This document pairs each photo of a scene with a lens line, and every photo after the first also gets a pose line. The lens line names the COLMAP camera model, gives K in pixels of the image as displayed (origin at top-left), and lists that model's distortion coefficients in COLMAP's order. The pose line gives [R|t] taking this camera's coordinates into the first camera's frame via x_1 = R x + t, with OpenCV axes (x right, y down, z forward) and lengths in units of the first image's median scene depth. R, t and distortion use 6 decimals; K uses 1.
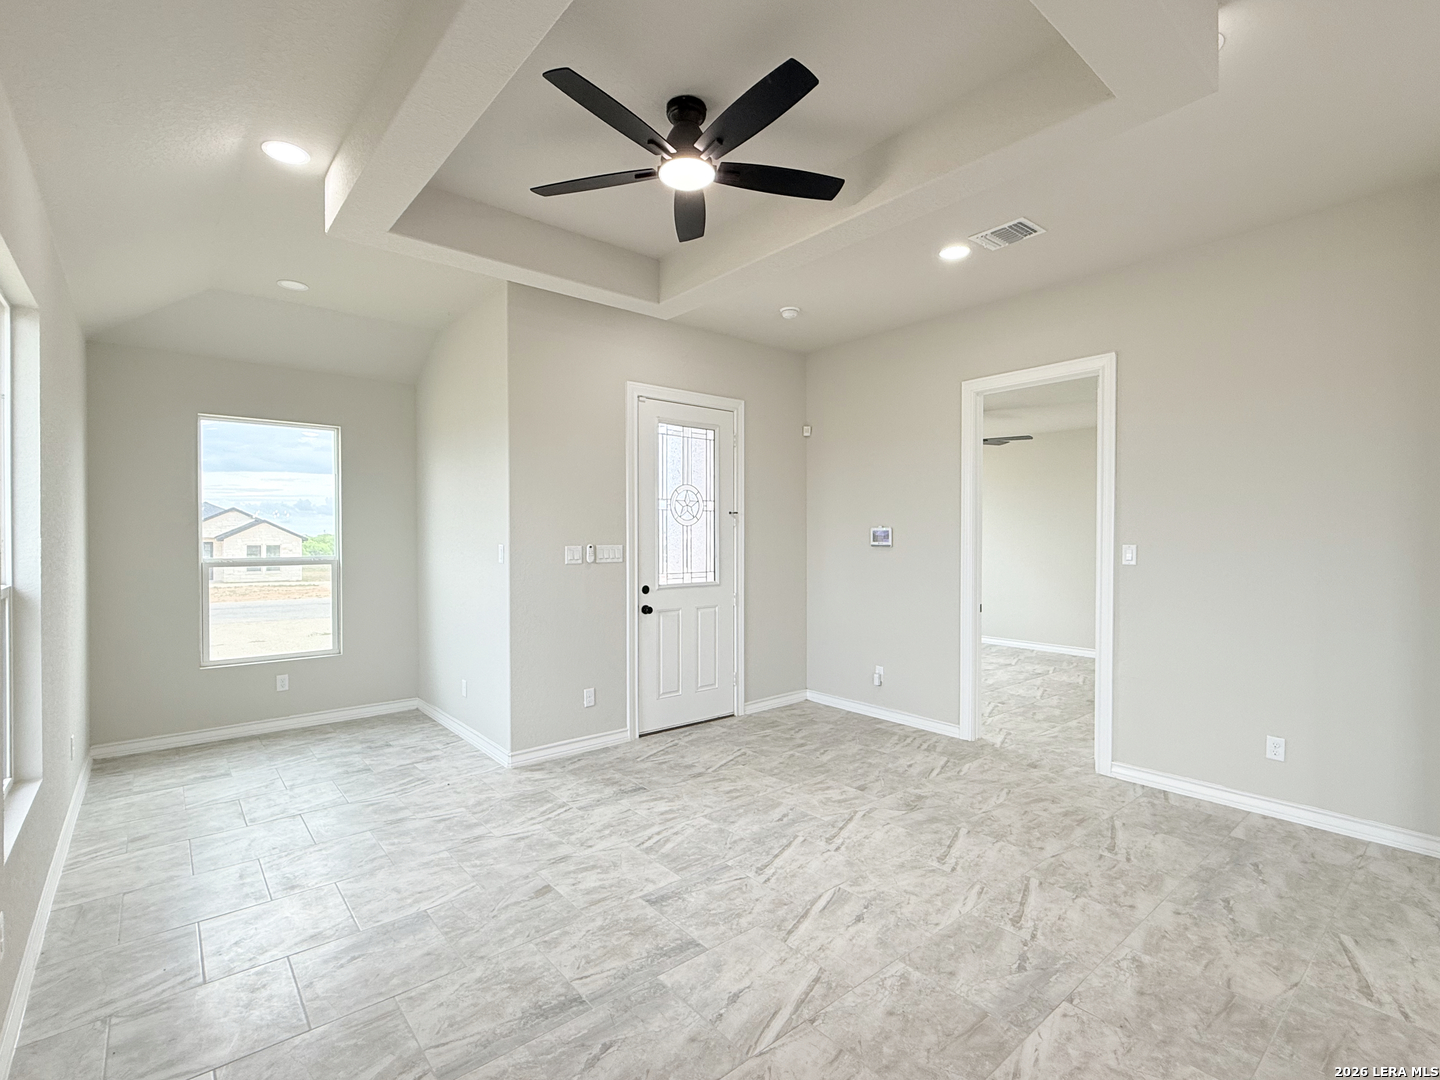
lens RADIAL K [[670.8, 0, 705.2], [0, 670.8, 541.5], [0, 0, 1]] dist [0.003156, -0.000476]
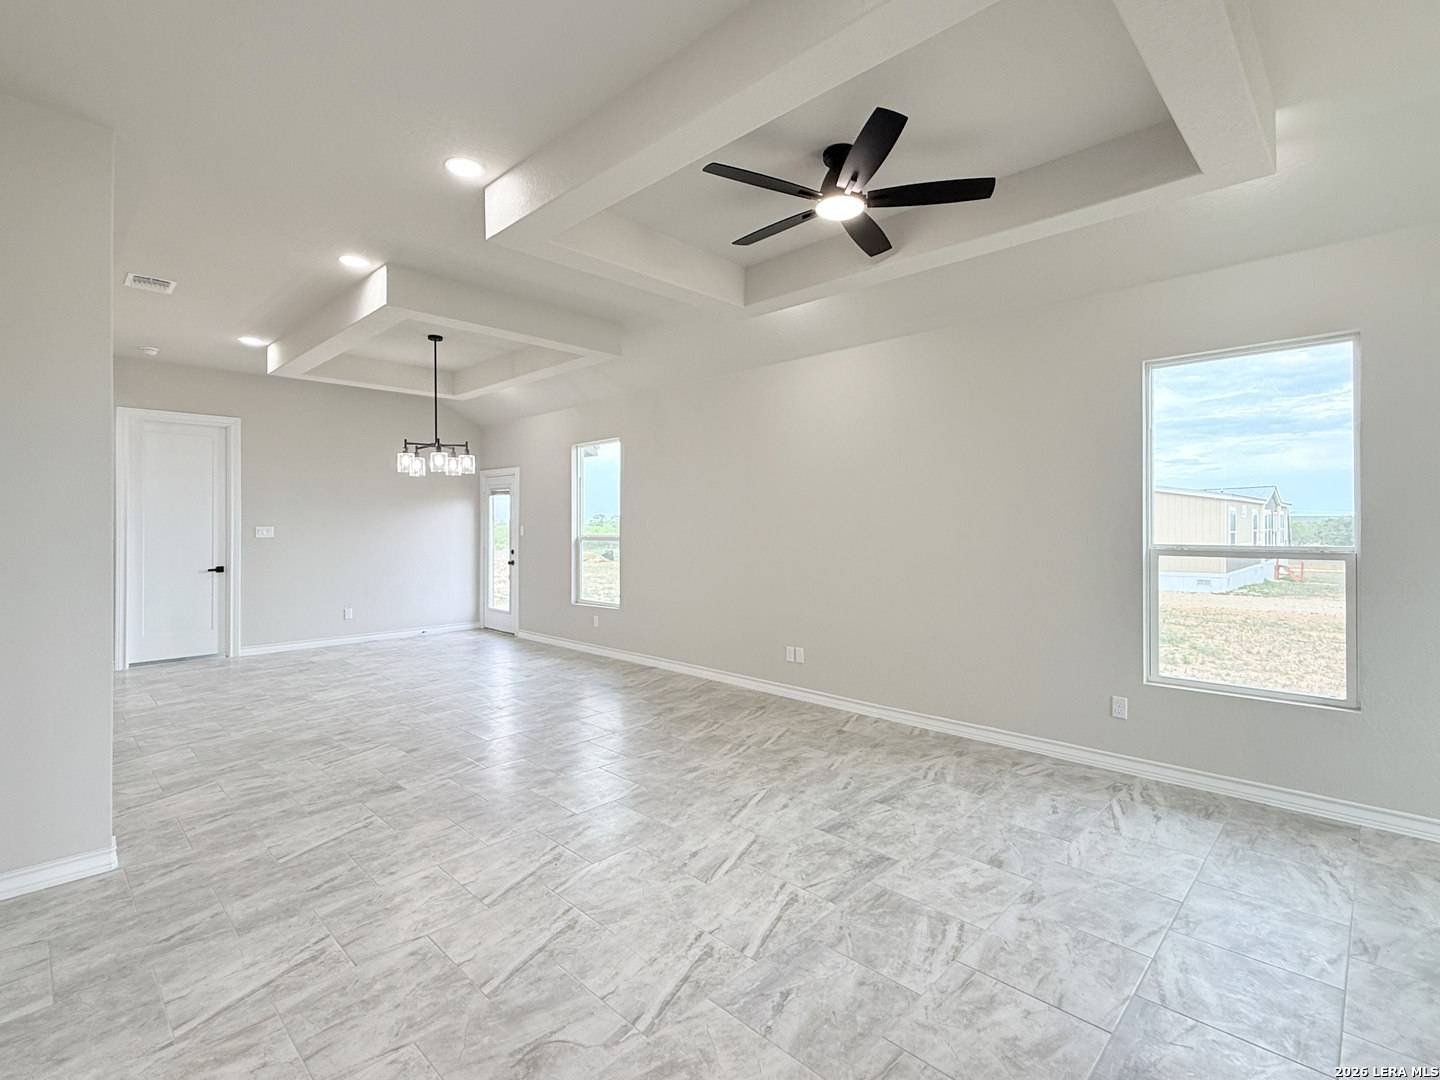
lens RADIAL K [[670.8, 0, 705.4], [0, 670.8, 519.8], [0, 0, 1]] dist [0.003156, -0.000476]
pose [[-0.995209, 0.002217, -0.097747, 0.171685], [0.002013, 0.999996, 0.002183, -0.001157], [0.097752, 0.001976, -0.995209, 1.139982]]
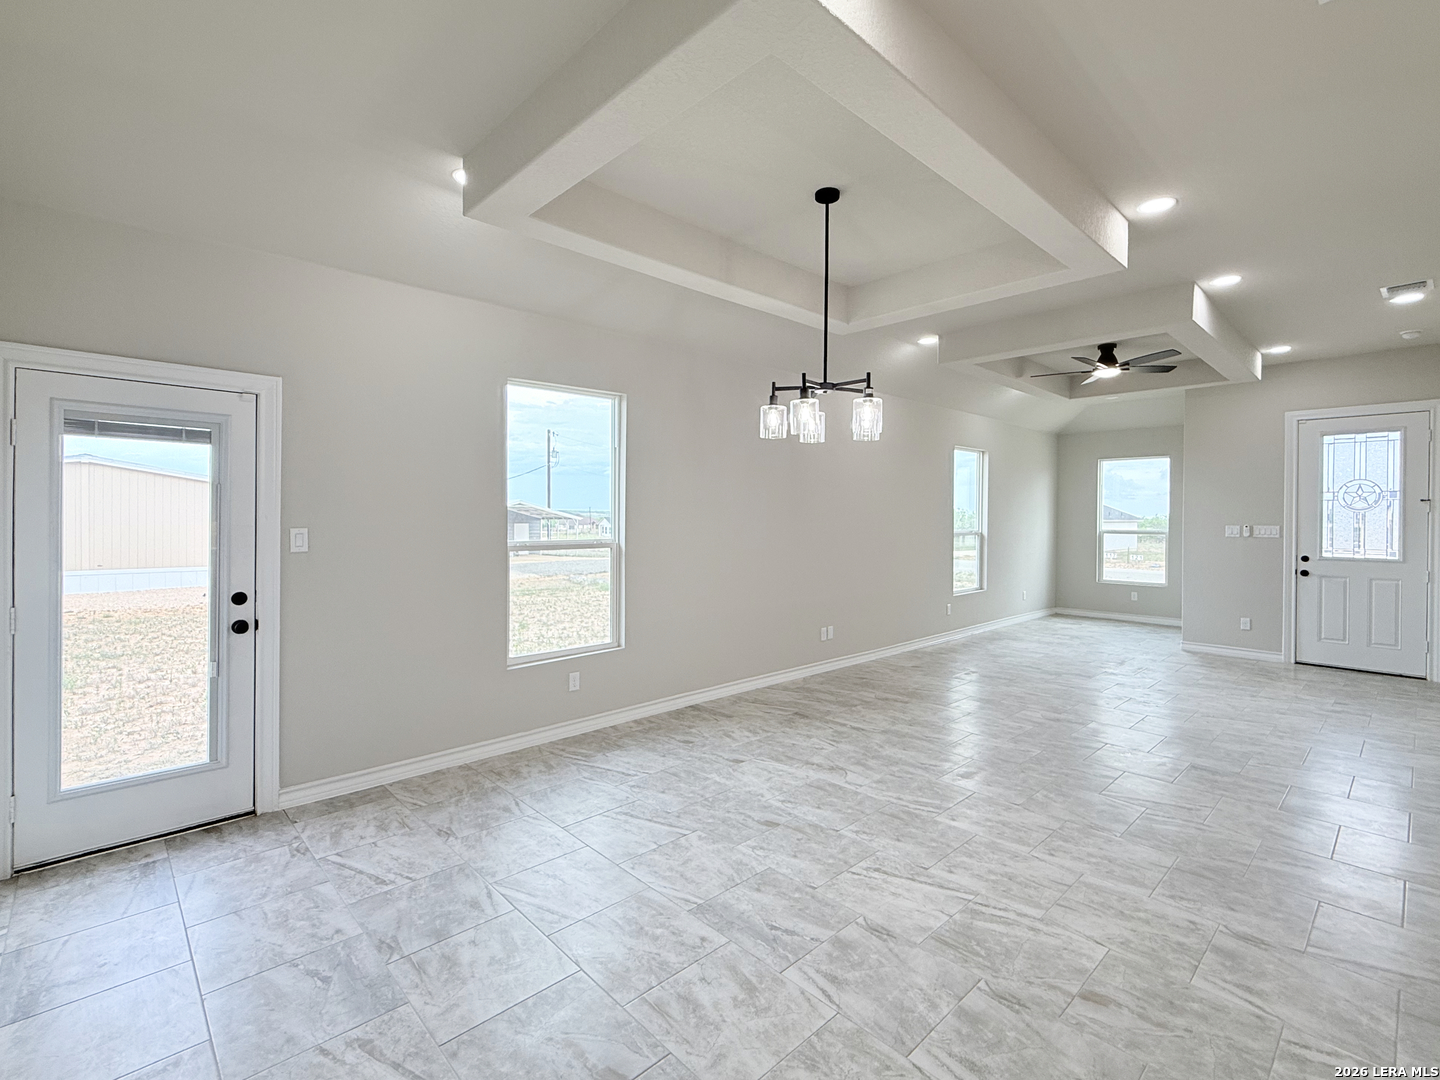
lens RADIAL K [[667.7, 0, 711.6], [0, 667.7, 527.2], [0, 0, 1]] dist [-0.006148, 0.002463]
pose [[0.052898, 0.019372, -0.998412, 1.239422], [-0.012548, 0.999746, 0.018733, -0.003719], [0.998521, 0.011537, 0.053128, -0.300833]]
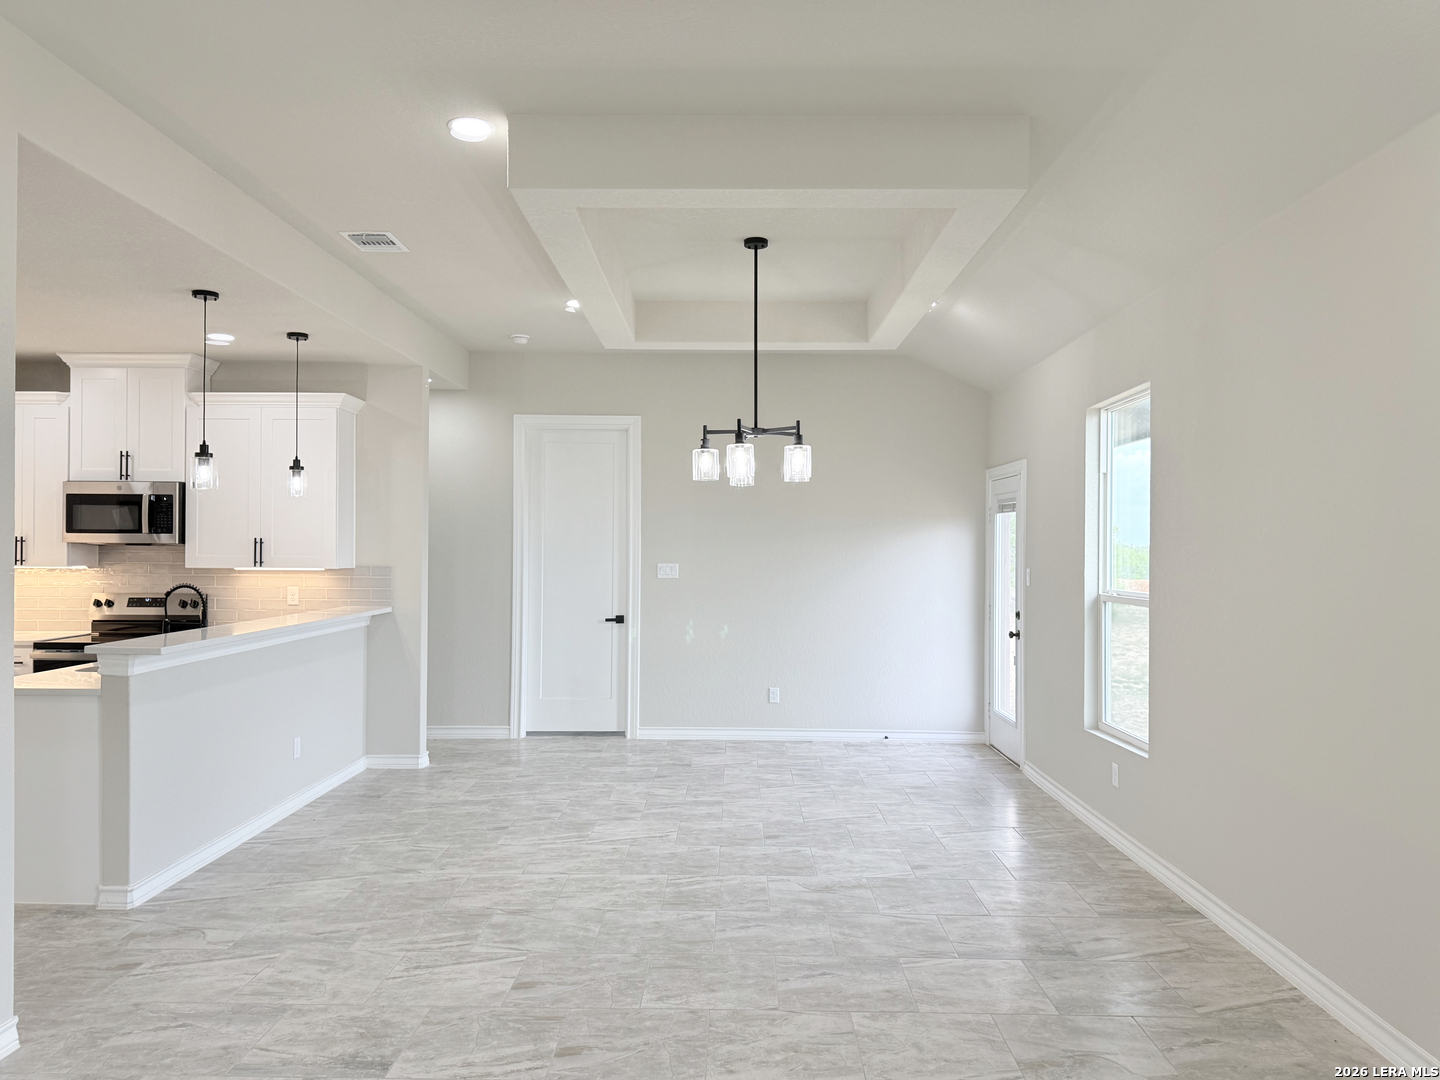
lens RADIAL K [[991.5, 0, 734.5], [0, 991.5, 544.0], [0, 0, 1]] dist [0.033285, -0.041091]
pose [[-0.768664, -0.001812, 0.639651, -0.112455], [-0.000991, 0.999998, 0.001642, -0.019154], [-0.639652, 0.000629, -0.768664, 0.682049]]
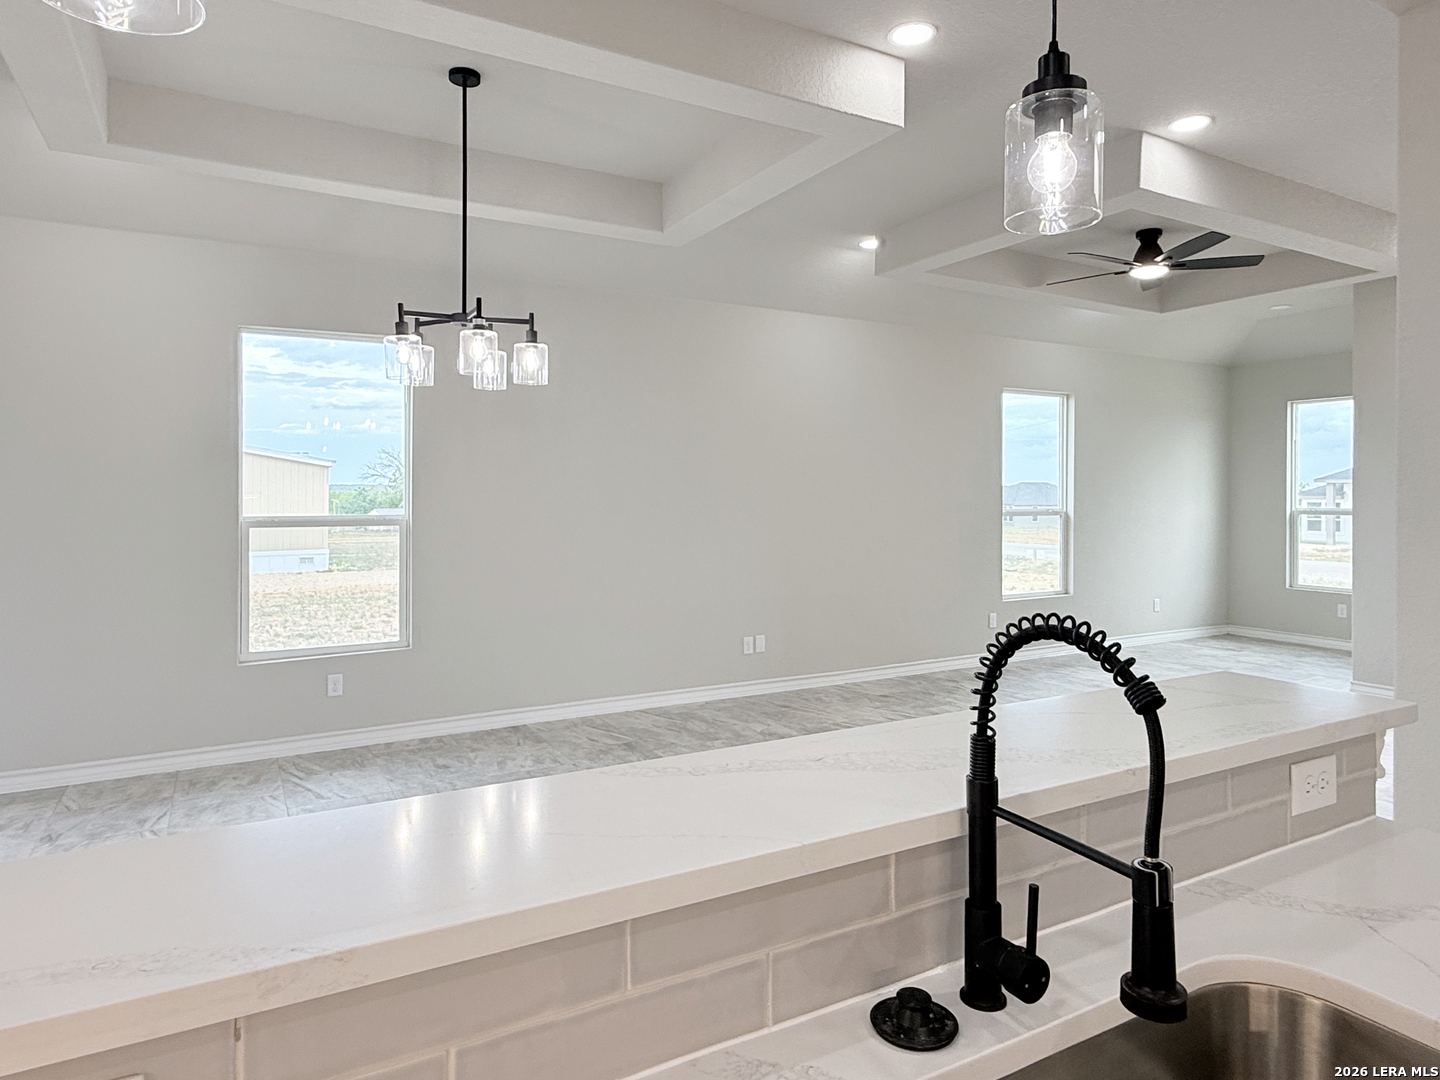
lens RADIAL K [[893.8, 0, 723.2], [0, 893.8, 503.2], [0, 0, 1]] dist [-0.002944, 0.001497]
pose [[-0.181491, 0.012708, -0.983310, 1.235596], [-0.010182, 0.999839, 0.014801, 0.001058], [0.983340, 0.012699, -0.181333, 0.201933]]
